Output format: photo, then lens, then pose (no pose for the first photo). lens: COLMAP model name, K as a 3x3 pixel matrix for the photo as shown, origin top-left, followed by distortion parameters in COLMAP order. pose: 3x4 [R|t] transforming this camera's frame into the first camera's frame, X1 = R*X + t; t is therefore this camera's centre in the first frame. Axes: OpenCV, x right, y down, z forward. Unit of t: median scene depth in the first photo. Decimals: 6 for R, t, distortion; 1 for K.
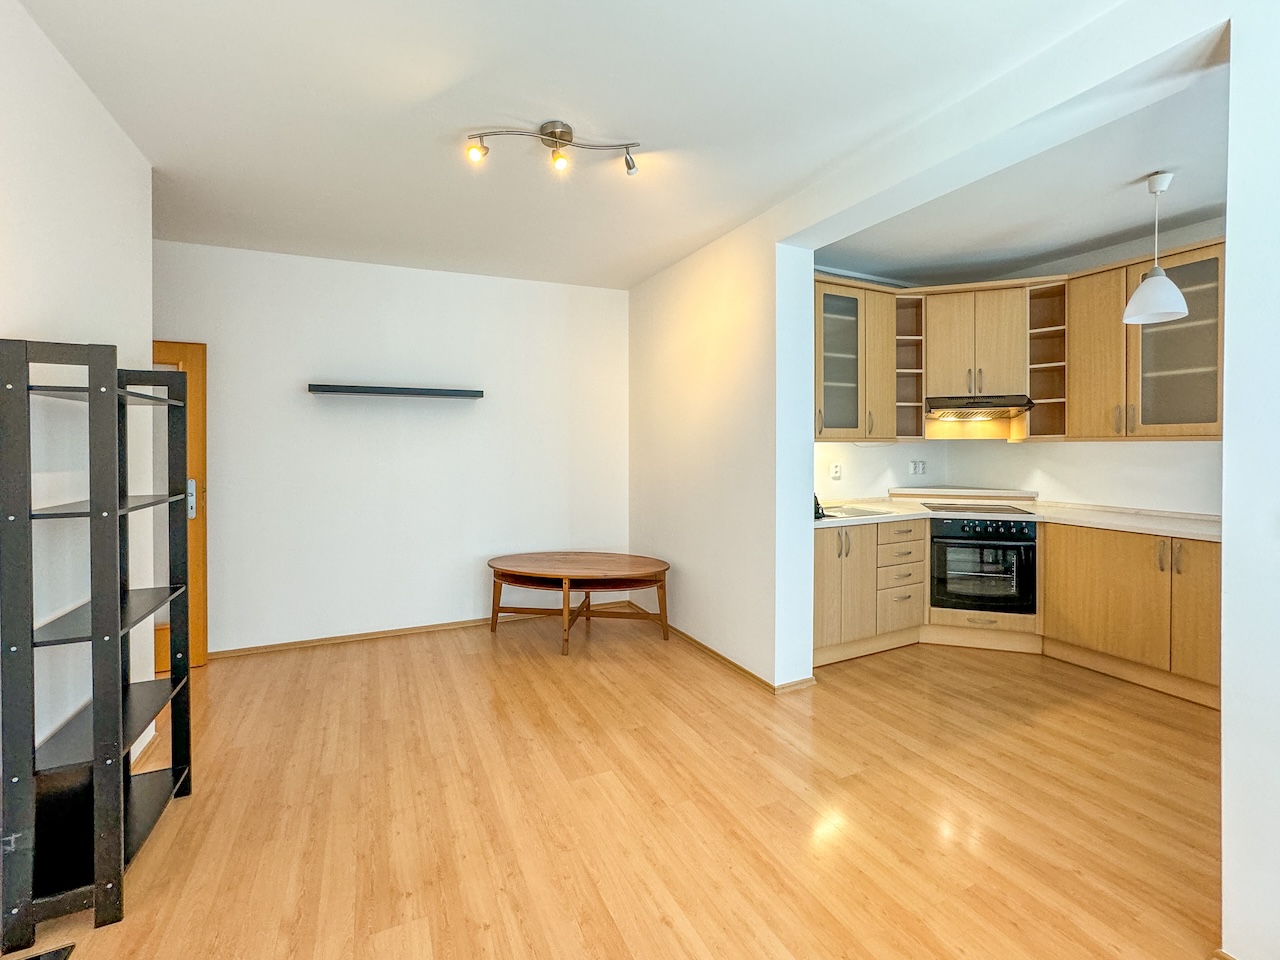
lens RADIAL K [[530.2, 0, 637.6], [0, 530.2, 449.2], [0, 0, 1]] dist [-0.021112, 0.008544]
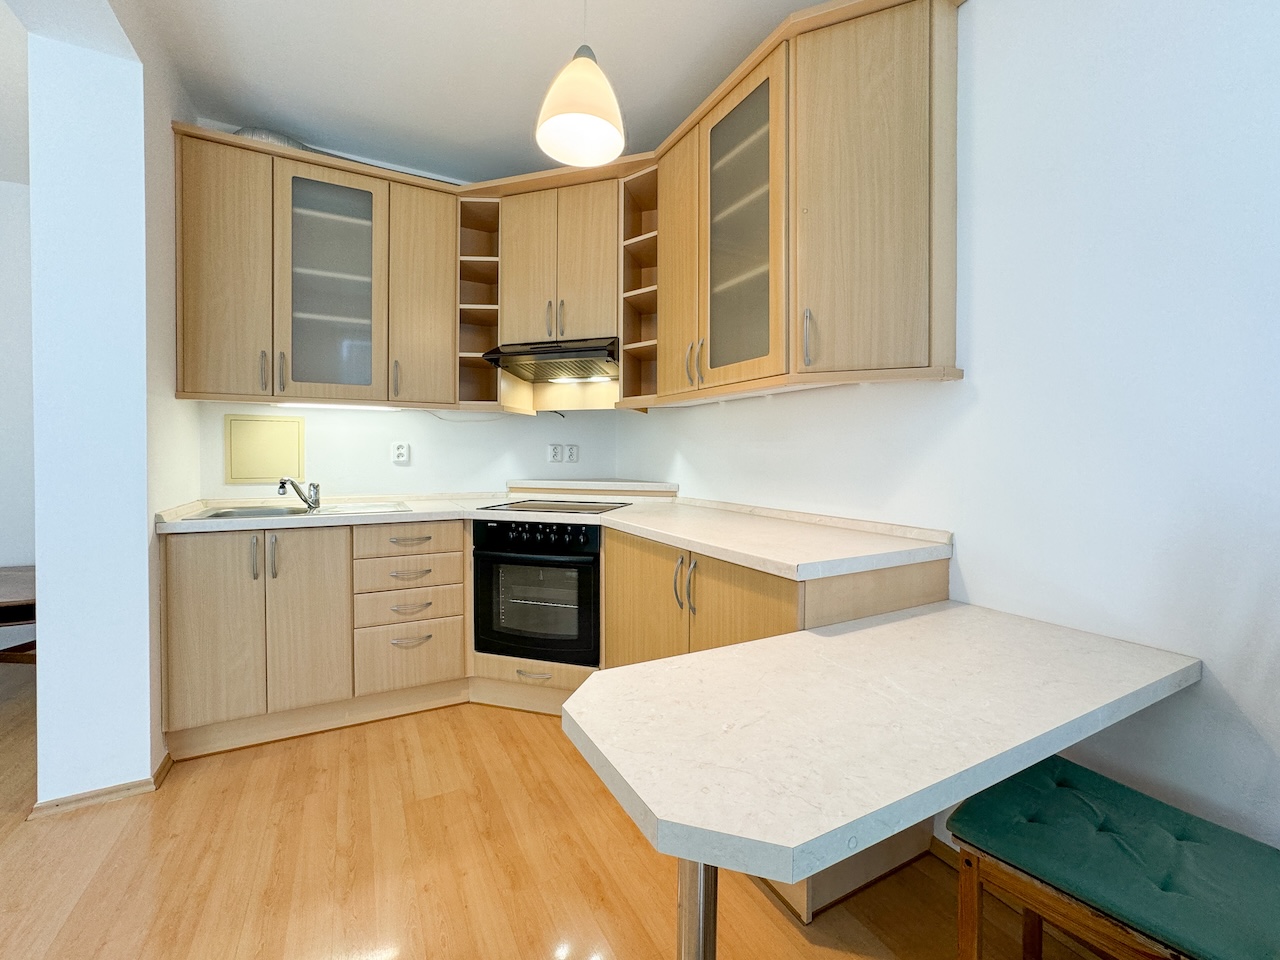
lens RADIAL K [[530.2, 0, 619.2], [0, 530.2, 462.7], [0, 0, 1]] dist [-0.021112, 0.008544]
pose [[0.999045, 0.006207, 0.043259, 0.712747], [-0.006483, 0.999960, 0.006237, 0.053074], [-0.043218, -0.006511, 0.999044, 0.320018]]
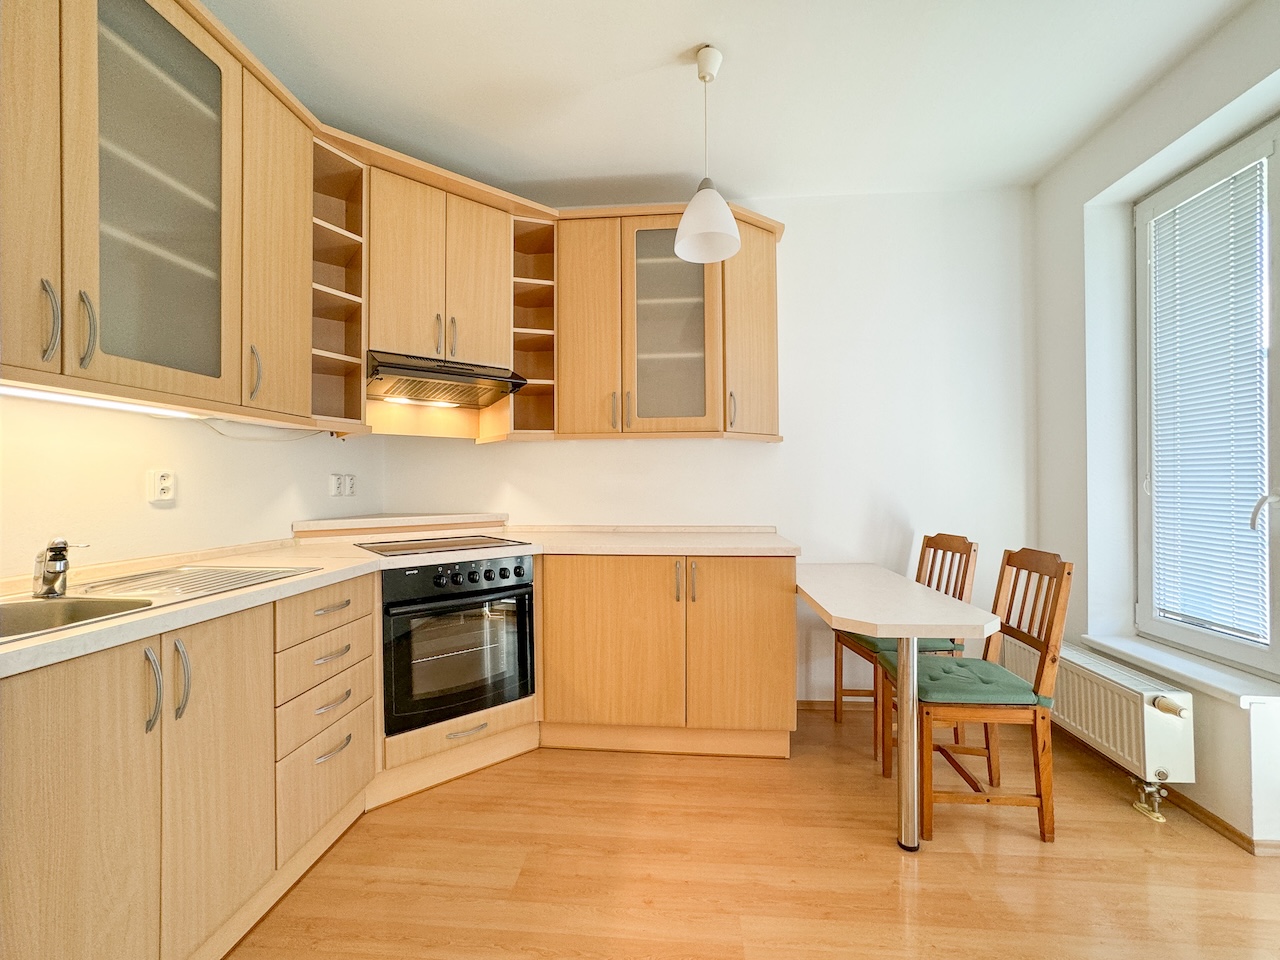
lens RADIAL K [[530.2, 0, 631.8], [0, 530.2, 484.4], [0, 0, 1]] dist [-0.021112, 0.008544]
pose [[0.506066, -0.000828, 0.862494, 0.227008], [0.009730, 0.999941, -0.004749, 0.049830], [-0.862440, 0.010795, 0.506045, 0.517179]]
